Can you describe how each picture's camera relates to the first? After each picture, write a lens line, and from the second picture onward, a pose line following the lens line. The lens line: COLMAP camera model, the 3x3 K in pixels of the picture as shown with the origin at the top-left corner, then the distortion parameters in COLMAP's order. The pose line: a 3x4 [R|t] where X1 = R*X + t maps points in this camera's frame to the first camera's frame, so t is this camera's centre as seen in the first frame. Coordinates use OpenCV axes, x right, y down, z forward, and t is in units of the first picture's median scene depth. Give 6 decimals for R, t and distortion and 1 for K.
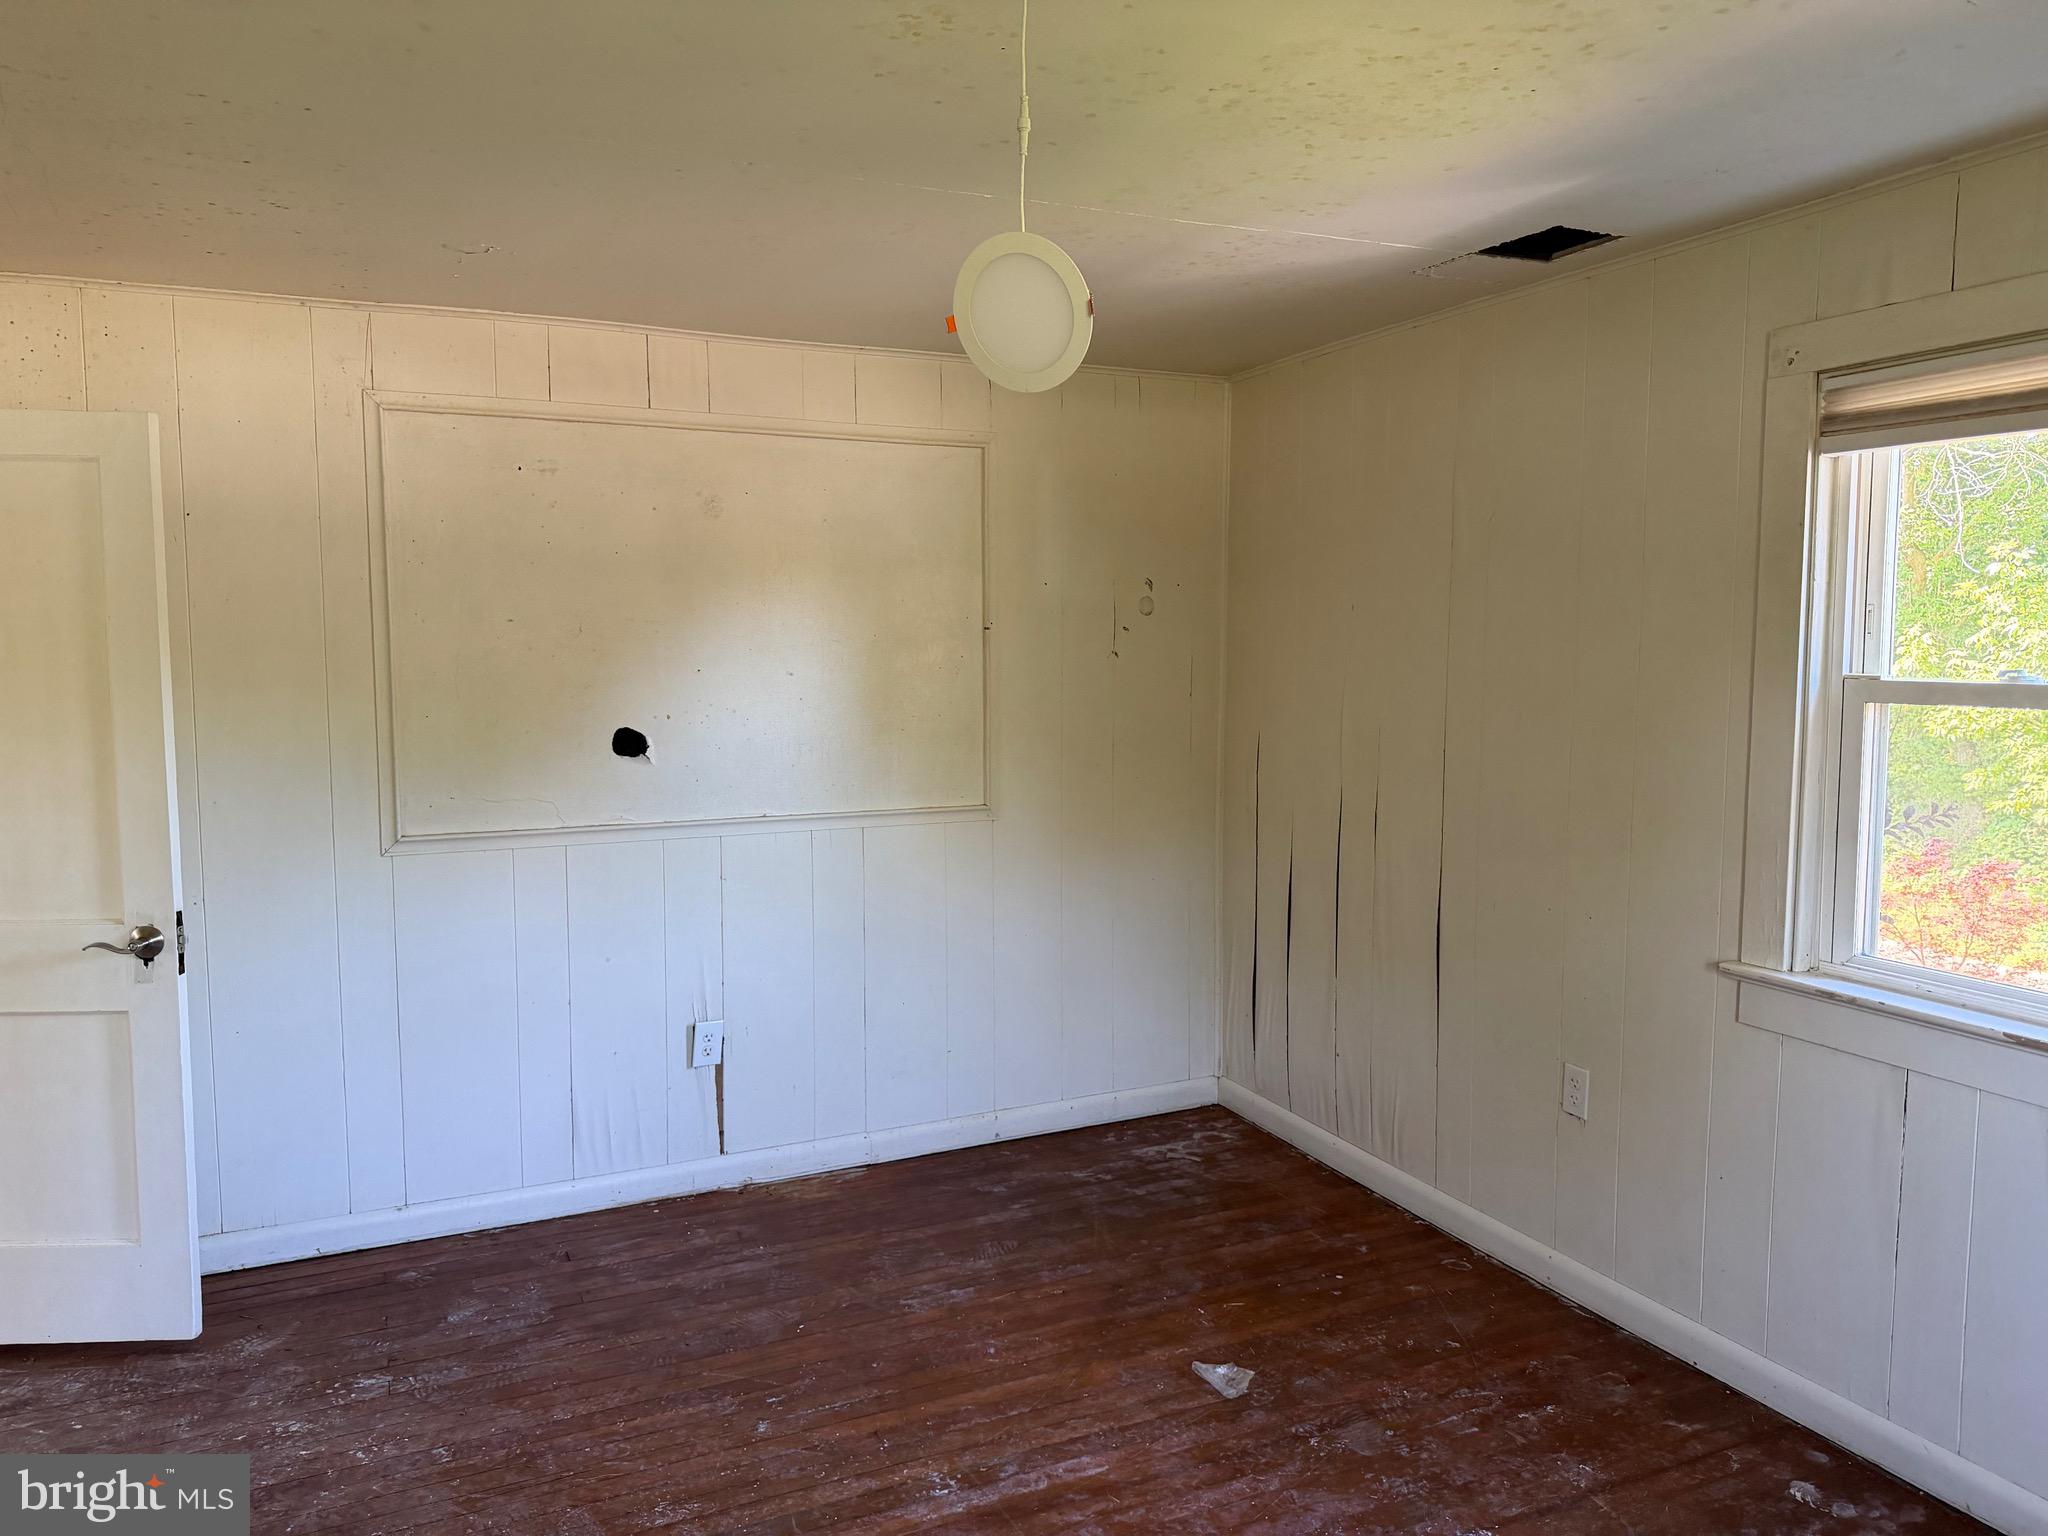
lens RADIAL K [[1446.7, 0, 1023.9], [0, 1446.7, 769.2], [0, 0, 1]] dist [-0.043471, -0.003673]
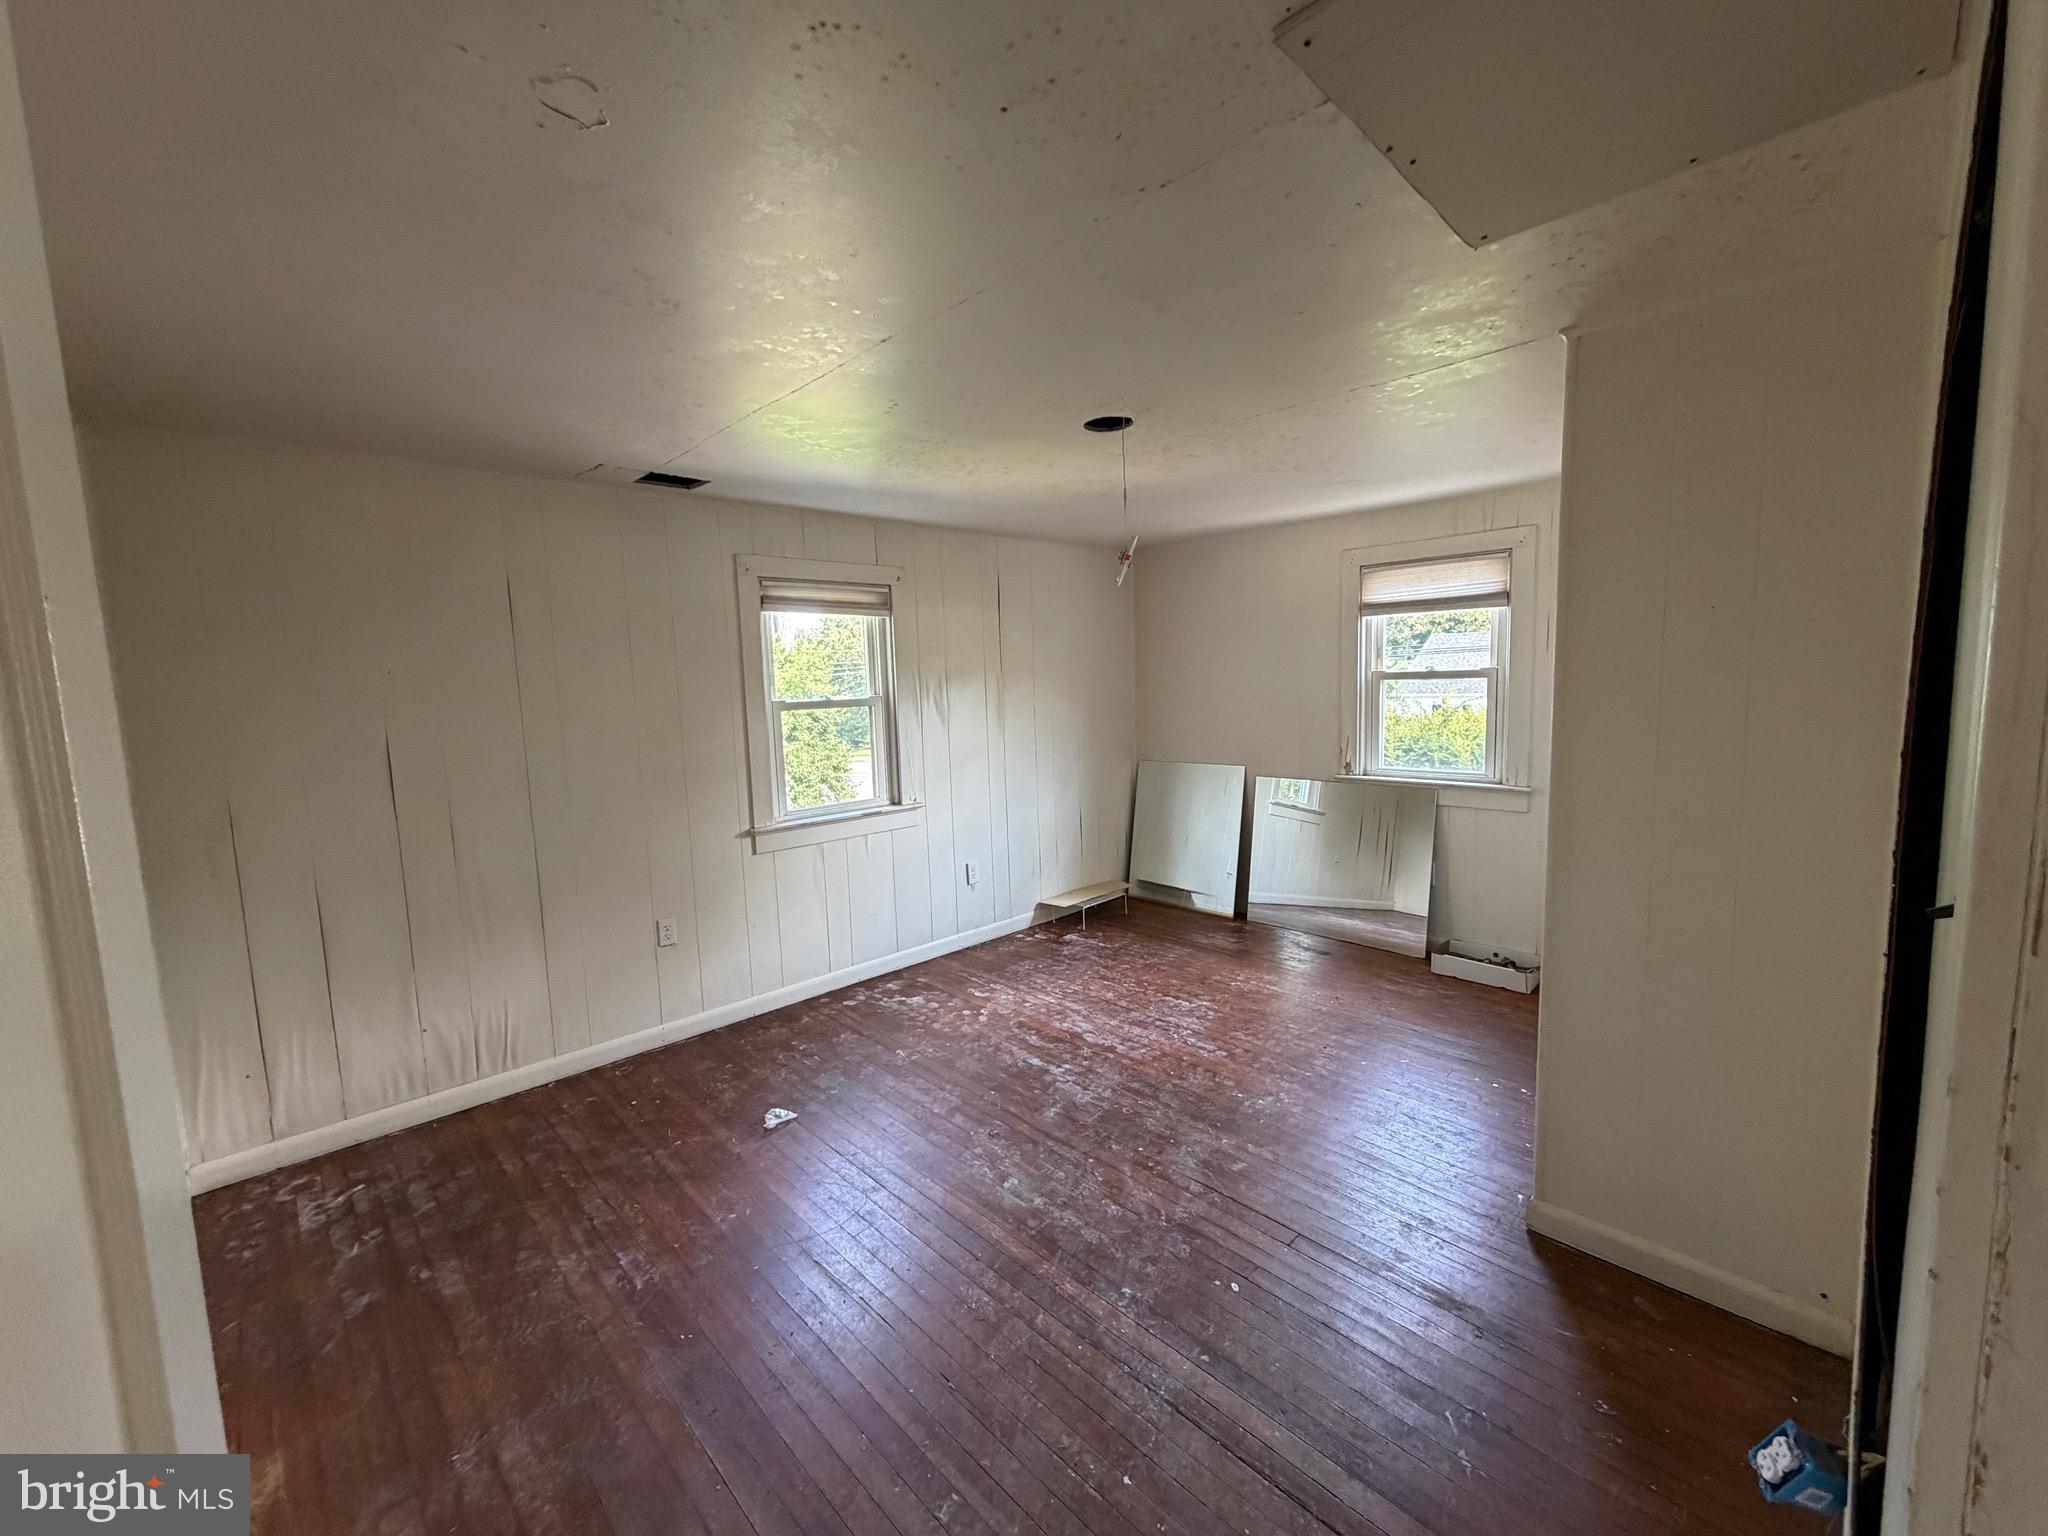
lens RADIAL K [[818.3, 0, 1014.9], [0, 818.3, 763.5], [0, 0, 1]] dist [0.000672, 0.000186]
pose [[-0.316858, -0.100800, 0.943101, -0.702538], [0.119944, 0.982095, 0.145266, -0.088759], [-0.940858, 0.159148, -0.299095, 0.798763]]
